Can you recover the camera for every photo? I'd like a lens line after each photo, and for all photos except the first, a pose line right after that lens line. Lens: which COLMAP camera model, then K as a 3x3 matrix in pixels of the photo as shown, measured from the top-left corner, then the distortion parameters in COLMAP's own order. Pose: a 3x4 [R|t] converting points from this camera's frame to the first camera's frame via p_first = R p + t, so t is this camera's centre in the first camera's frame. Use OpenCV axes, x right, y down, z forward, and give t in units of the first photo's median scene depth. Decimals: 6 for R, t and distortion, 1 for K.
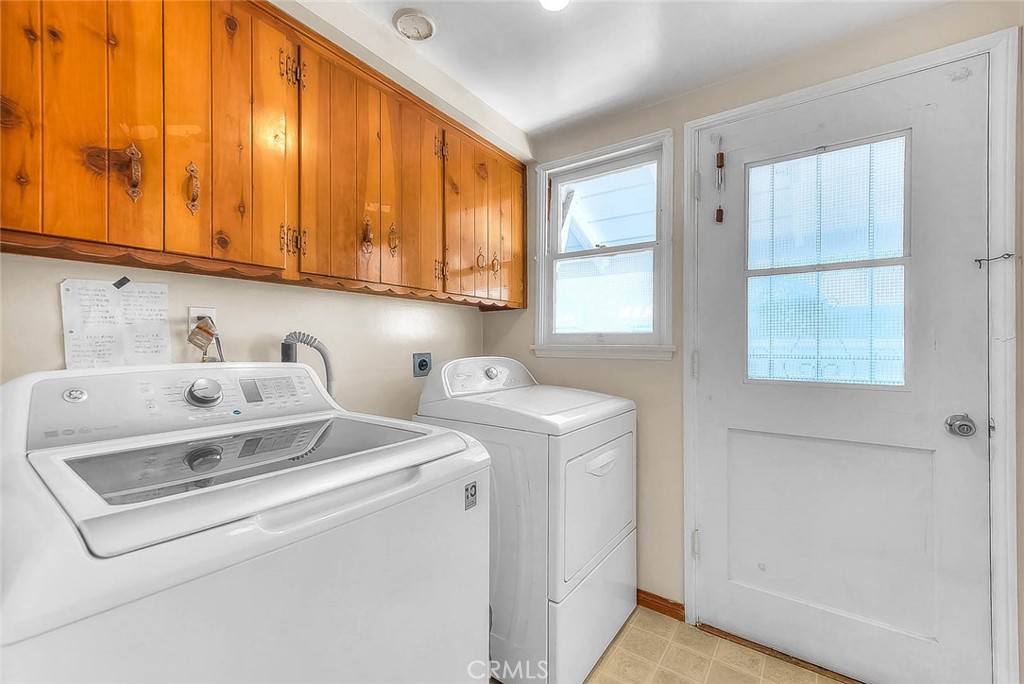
lens RADIAL K [[411.4, 0, 512.0], [0, 411.4, 342.0], [0, 0, 1]] dist [-0.000583, -0.000105]
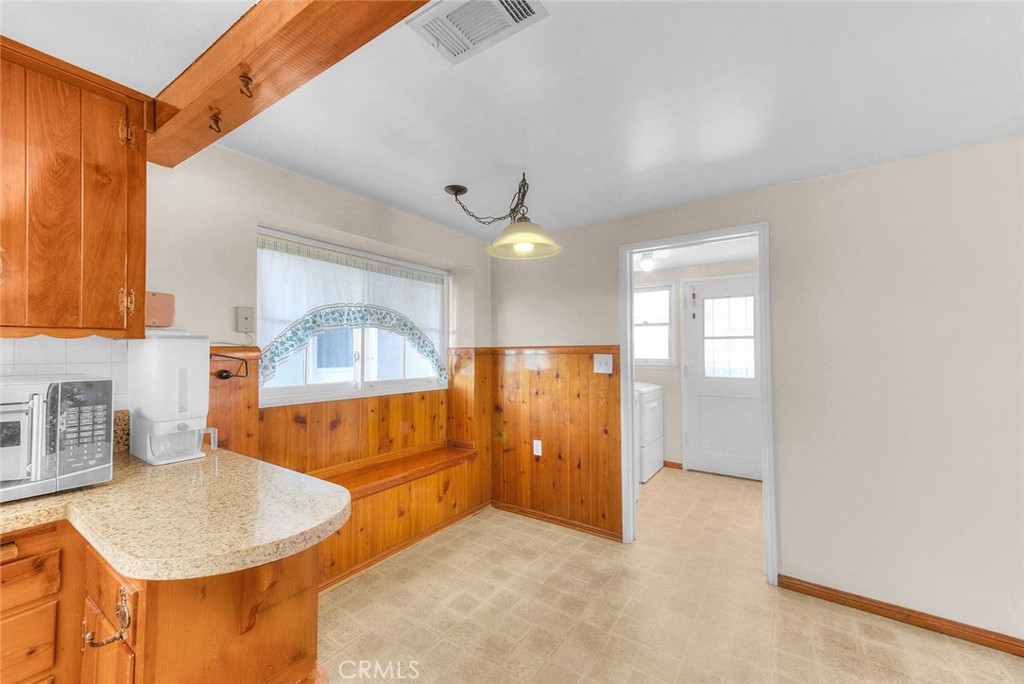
lens RADIAL K [[402.8, 0, 512.0], [0, 402.8, 342.0], [0, 0, 1]] dist [0.025292, 0.000057]
pose [[0.999982, 0.000013, -0.006010, -0.658452], [-0.000165, 0.999682, -0.025223, -0.070685], [0.006008, 0.025224, 0.999664, -1.626929]]
